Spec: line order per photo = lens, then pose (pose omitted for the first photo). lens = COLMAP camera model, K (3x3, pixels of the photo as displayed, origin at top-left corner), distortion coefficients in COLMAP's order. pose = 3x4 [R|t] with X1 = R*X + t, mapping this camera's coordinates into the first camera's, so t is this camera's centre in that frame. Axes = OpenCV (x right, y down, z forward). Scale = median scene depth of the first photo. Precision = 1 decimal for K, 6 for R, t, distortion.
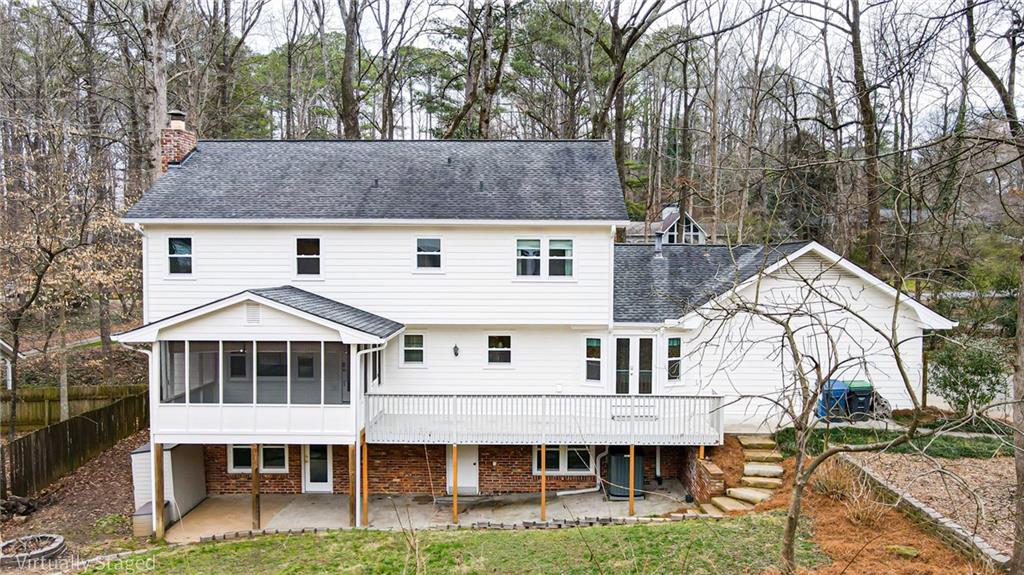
lens RADIAL K [[737.4, 0, 512.0], [0, 737.4, 287.5], [0, 0, 1]] dist [0.028766, 0.001082]
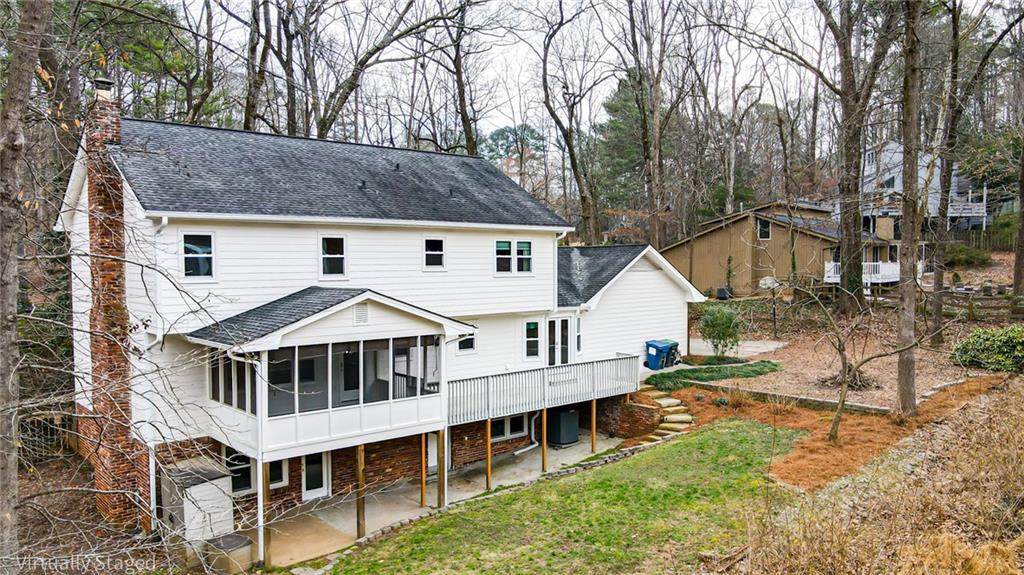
lens RADIAL K [[757.8, 0, 512.0], [0, 757.8, 287.5], [0, 0, 1]] dist [0.006420, 0.000578]
pose [[0.739773, -0.030540, 0.672163, -0.777730], [0.029227, 0.999485, 0.013246, -0.006515], [-0.672221, 0.009846, 0.740285, 0.094593]]
